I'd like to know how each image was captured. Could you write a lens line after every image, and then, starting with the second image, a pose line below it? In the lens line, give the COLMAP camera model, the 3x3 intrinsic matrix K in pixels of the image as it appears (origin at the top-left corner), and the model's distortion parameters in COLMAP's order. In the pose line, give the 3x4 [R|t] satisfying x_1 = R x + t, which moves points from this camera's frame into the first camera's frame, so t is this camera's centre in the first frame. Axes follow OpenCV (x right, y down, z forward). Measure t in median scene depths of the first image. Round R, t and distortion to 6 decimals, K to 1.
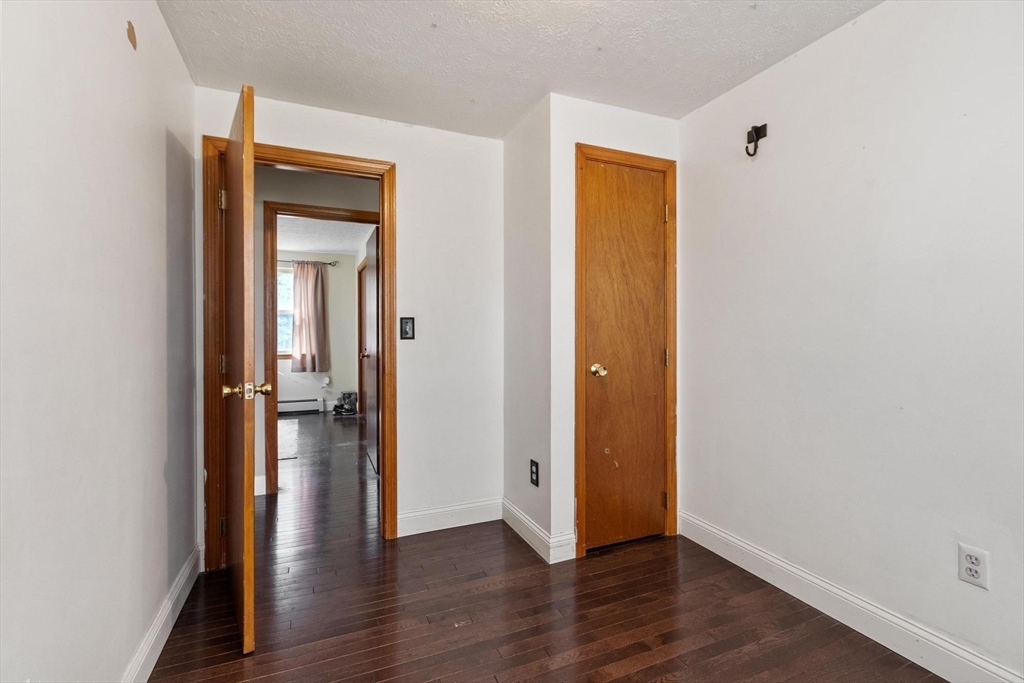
lens RADIAL K [[450.6, 0, 512.7], [0, 450.6, 337.2], [0, 0, 1]] dist [-0.001179, -0.000783]
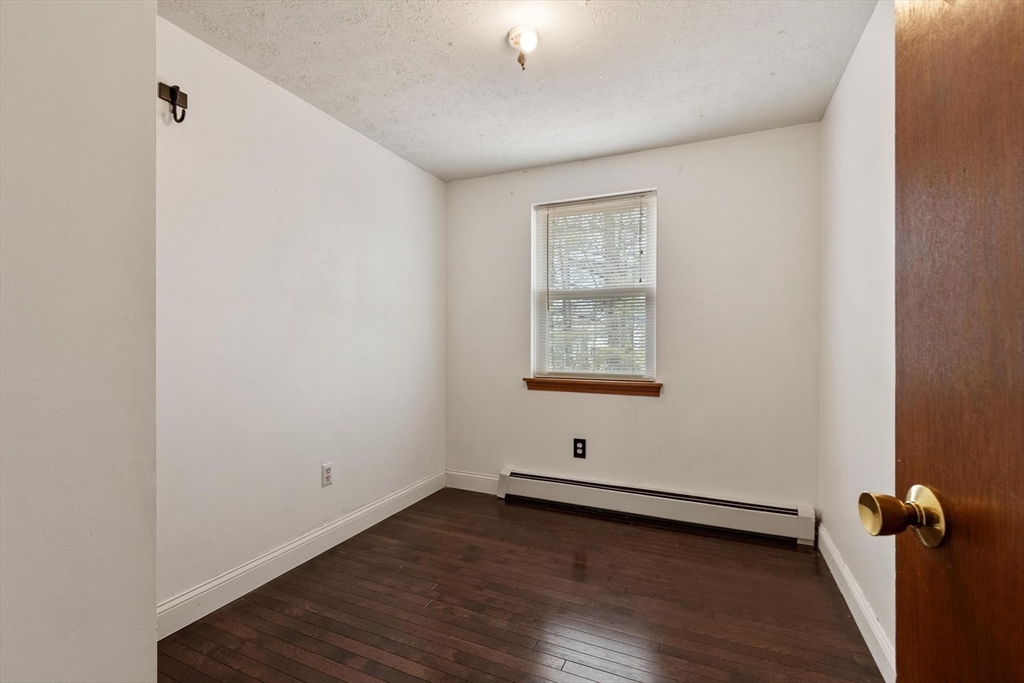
lens RADIAL K [[450.6, 0, 518.0], [0, 450.6, 340.3], [0, 0, 1]] dist [-0.001179, -0.000783]
pose [[-0.679993, -0.001830, 0.733217, -0.755917], [0.002443, 0.999986, 0.004762, -0.008517], [-0.733215, 0.005030, -0.679979, 1.706390]]
